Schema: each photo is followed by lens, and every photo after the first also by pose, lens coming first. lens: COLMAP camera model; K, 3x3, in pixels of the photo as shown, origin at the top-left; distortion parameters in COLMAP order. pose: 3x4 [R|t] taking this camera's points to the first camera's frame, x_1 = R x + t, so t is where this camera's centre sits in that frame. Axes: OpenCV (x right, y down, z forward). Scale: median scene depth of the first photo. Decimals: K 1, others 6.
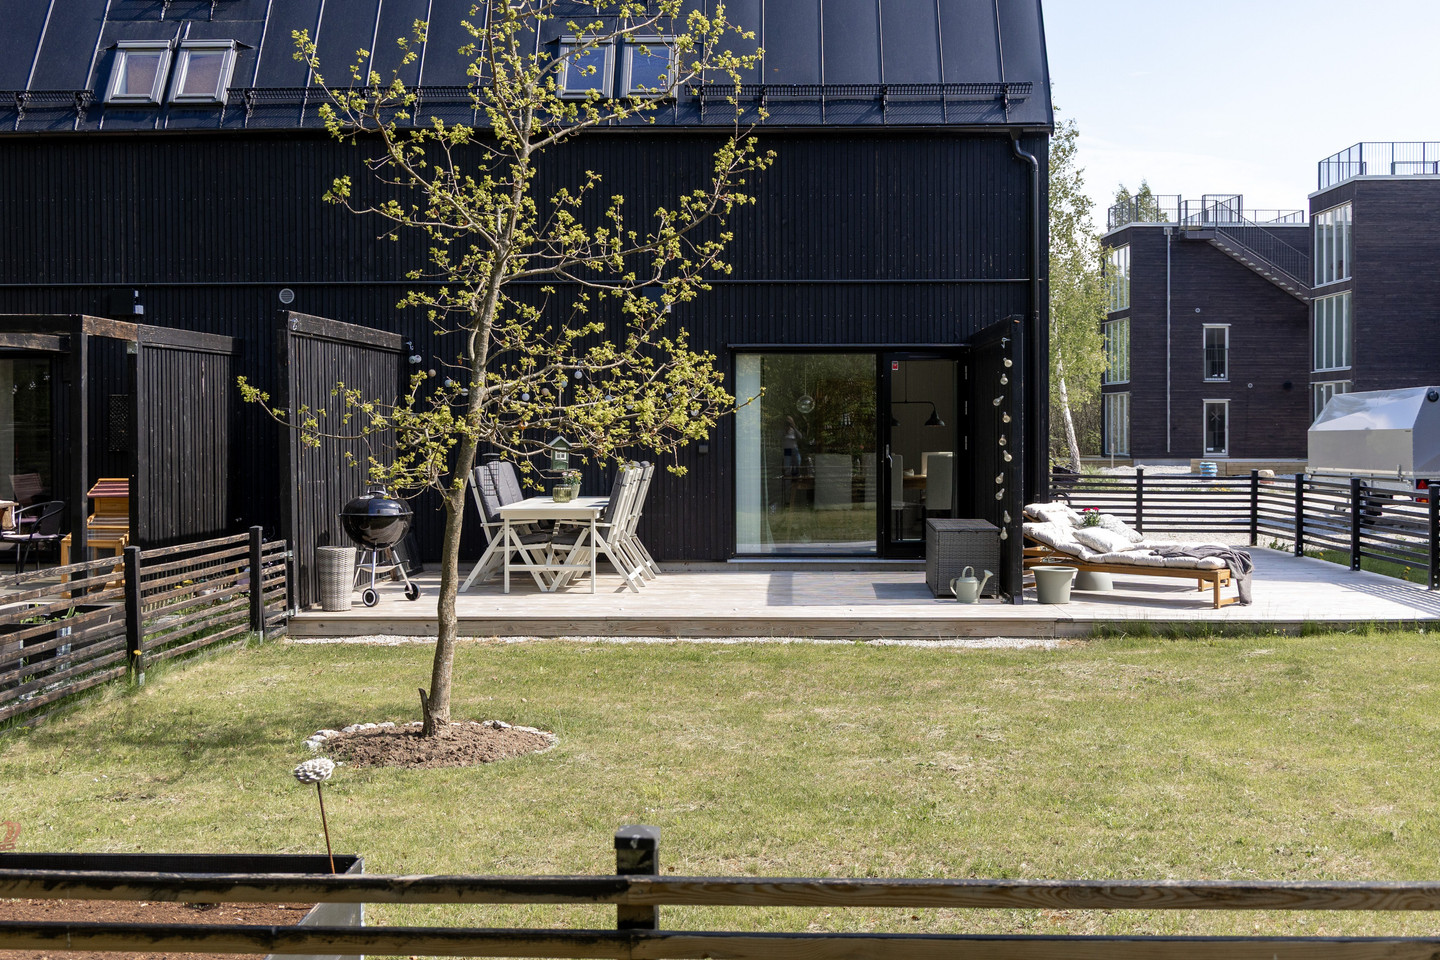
lens RADIAL K [[1461.4, 0, 719.7], [0, 1461.4, 543.8], [0, 0, 1]] dist [0.130522, 0.001744]
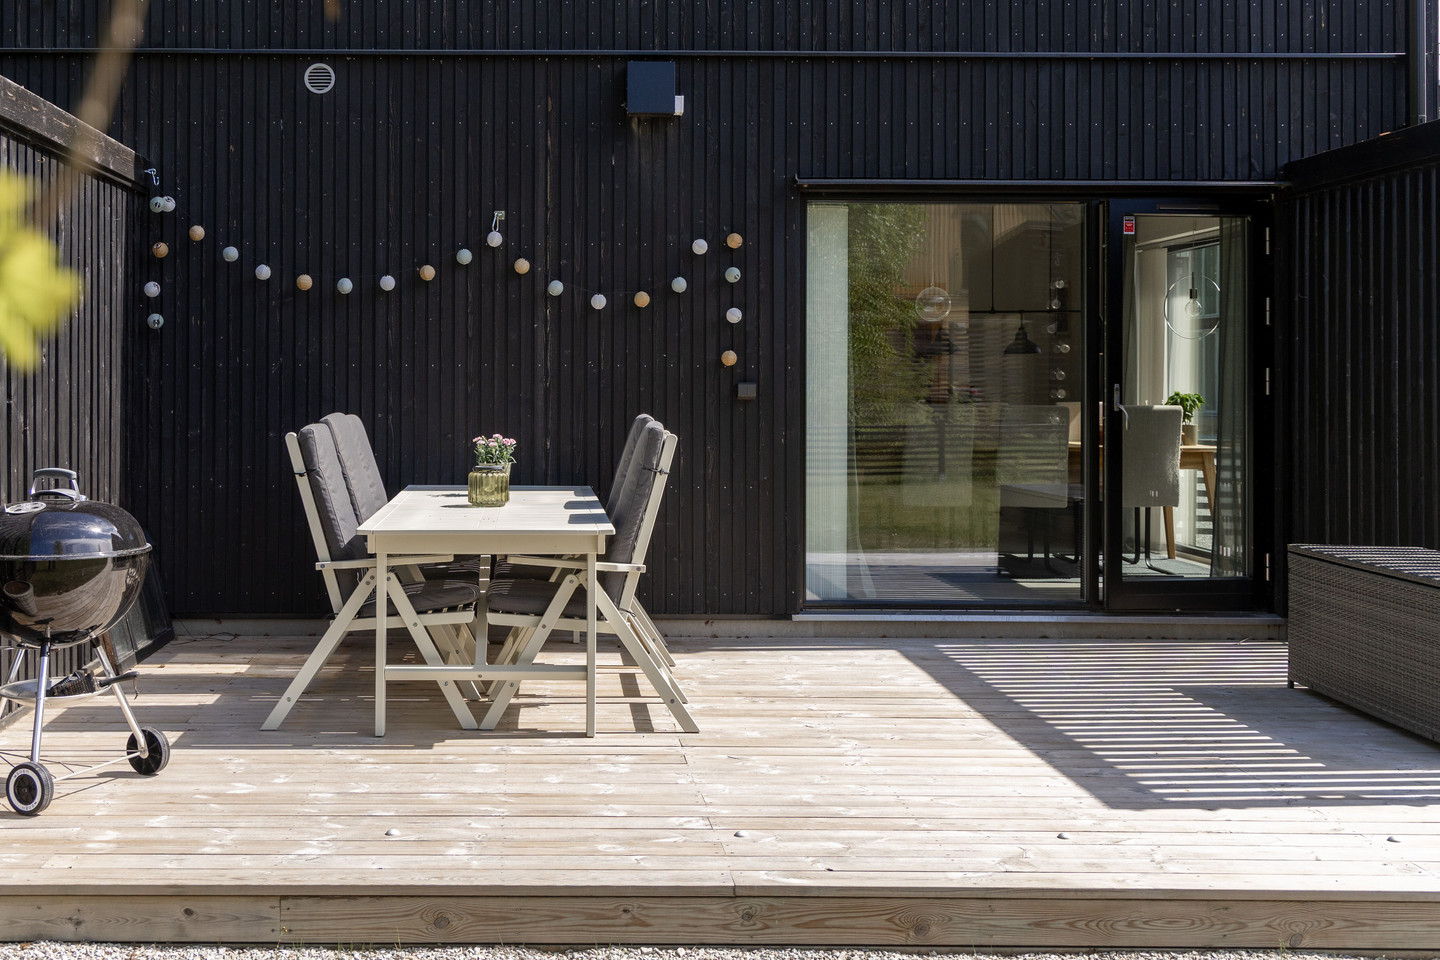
lens RADIAL K [[2727.4, 0, 720.0], [0, 2727.4, 480.0], [0, 0, 1]] dist [0.194567, -0.117237]
pose [[0.999980, 0.005503, -0.003117, -0.039033], [-0.005602, 0.999441, -0.032960, -0.010172], [0.002934, 0.032976, 0.999452, 0.189414]]
